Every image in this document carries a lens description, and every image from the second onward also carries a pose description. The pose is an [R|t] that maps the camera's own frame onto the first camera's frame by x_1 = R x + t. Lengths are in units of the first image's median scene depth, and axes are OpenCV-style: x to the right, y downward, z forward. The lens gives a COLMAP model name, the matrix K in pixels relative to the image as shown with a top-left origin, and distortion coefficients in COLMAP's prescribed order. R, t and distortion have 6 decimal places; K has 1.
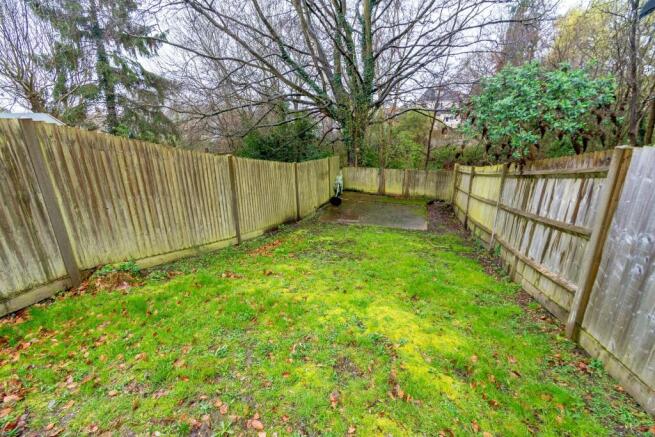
lens RADIAL K [[284.8, 0, 327.9], [0, 284.8, 214.7], [0, 0, 1]] dist [-0.001163, -0.000159]
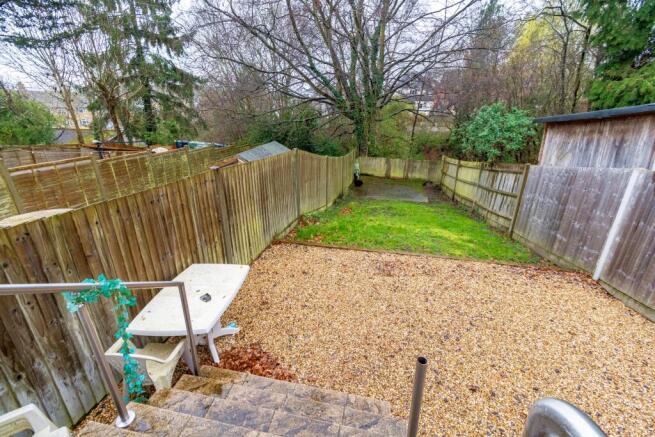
lens RADIAL K [[284.8, 0, 327.9], [0, 284.8, 214.7], [0, 0, 1]] dist [-0.001163, -0.000159]
pose [[0.994660, -0.015613, 0.102020, -0.345130], [0.008959, 0.997822, 0.065353, 0.017370], [-0.102819, -0.064090, 0.992633, -0.457115]]
